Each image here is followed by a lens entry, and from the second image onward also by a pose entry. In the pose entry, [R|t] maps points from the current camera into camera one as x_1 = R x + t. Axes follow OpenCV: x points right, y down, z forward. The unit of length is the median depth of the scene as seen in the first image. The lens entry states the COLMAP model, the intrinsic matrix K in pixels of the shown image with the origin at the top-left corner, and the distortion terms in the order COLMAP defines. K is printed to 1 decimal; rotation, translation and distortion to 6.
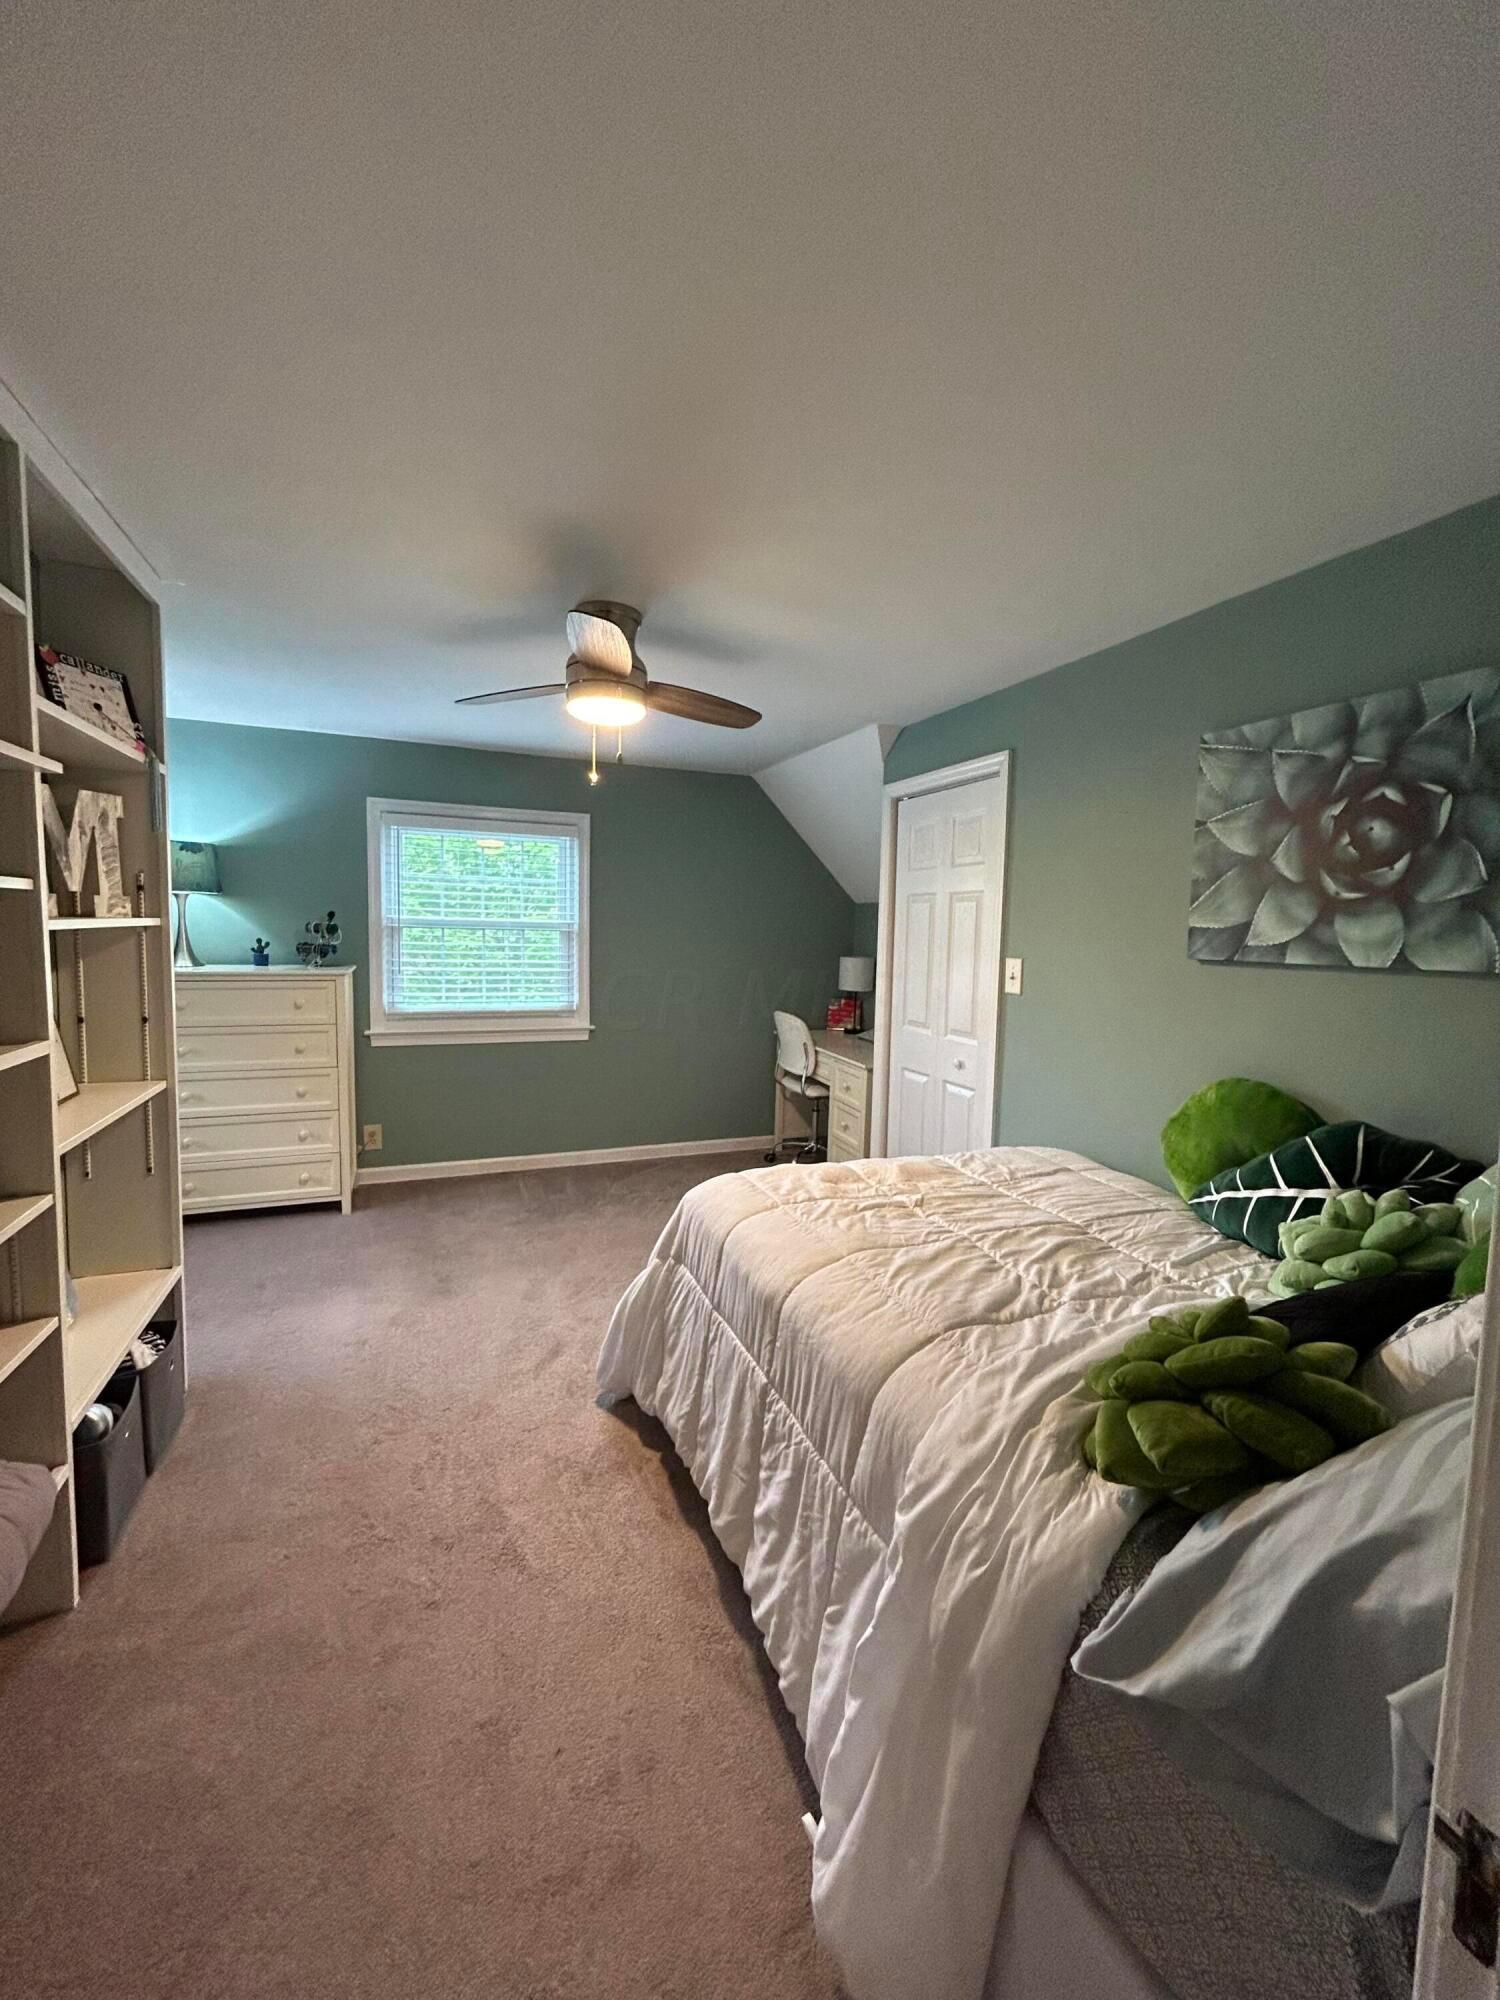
lens RADIAL K [[808.0, 0, 753.9], [0, 808.0, 995.2], [0, 0, 1]] dist [-0.006462, 0.001080]
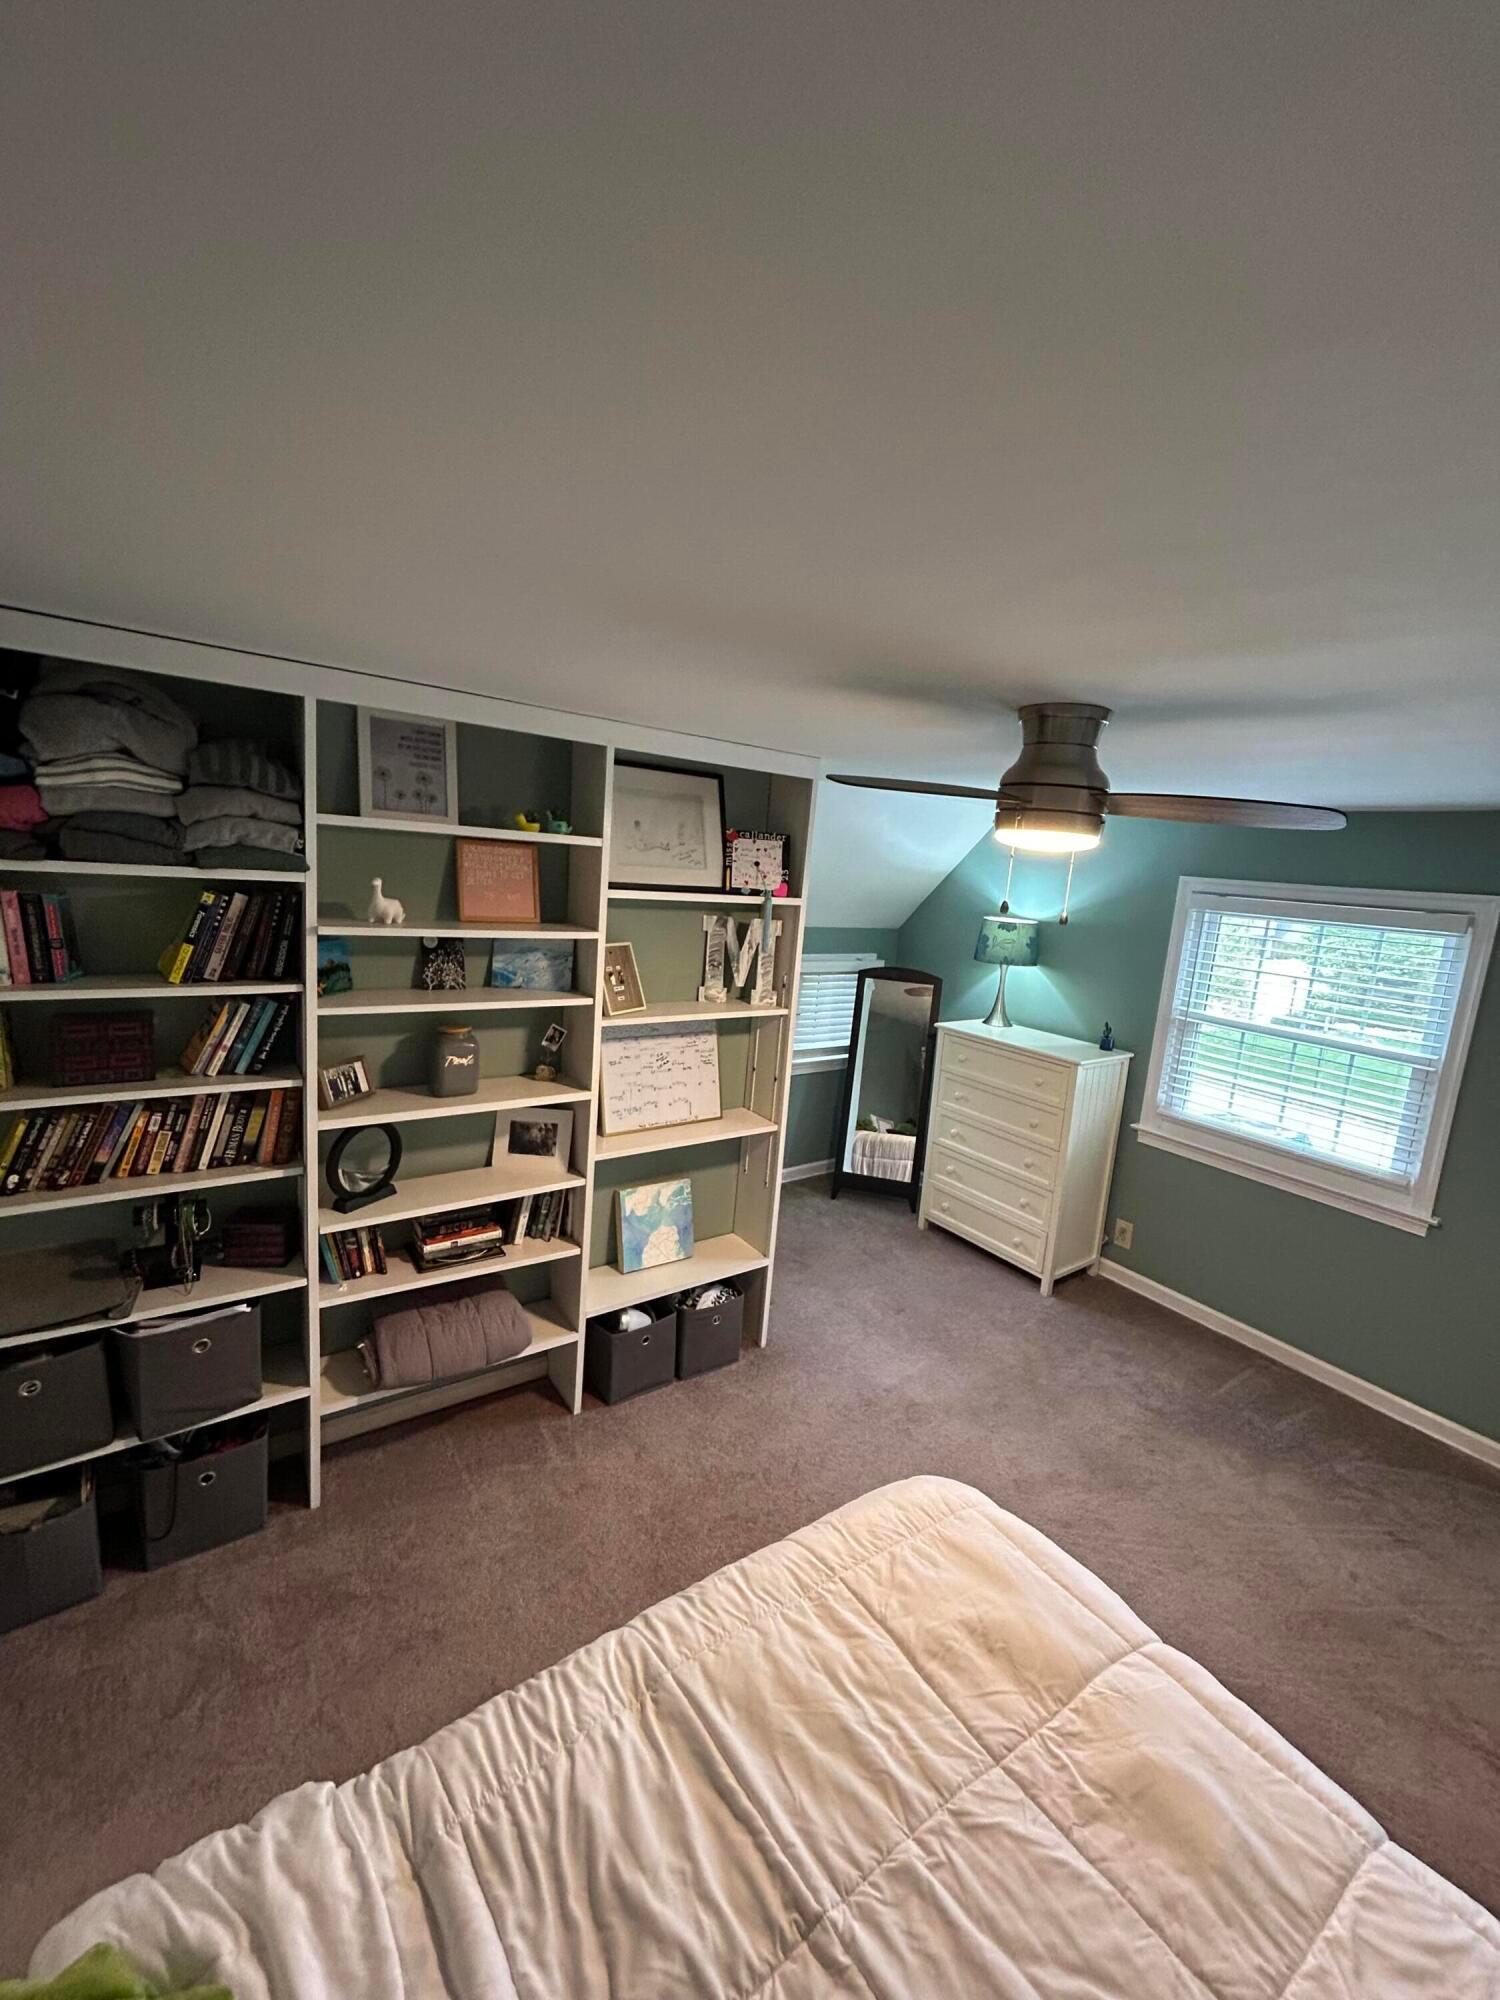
lens RADIAL K [[808.0, 0, 751.7], [0, 808.0, 1000.2], [0, 0, 1]] dist [-0.006462, 0.001080]
pose [[0.225551, 0.157293, -0.961450, 0.390537], [-0.153646, 0.980273, 0.124328, -0.190706], [0.962039, 0.119681, 0.245269, 0.426702]]
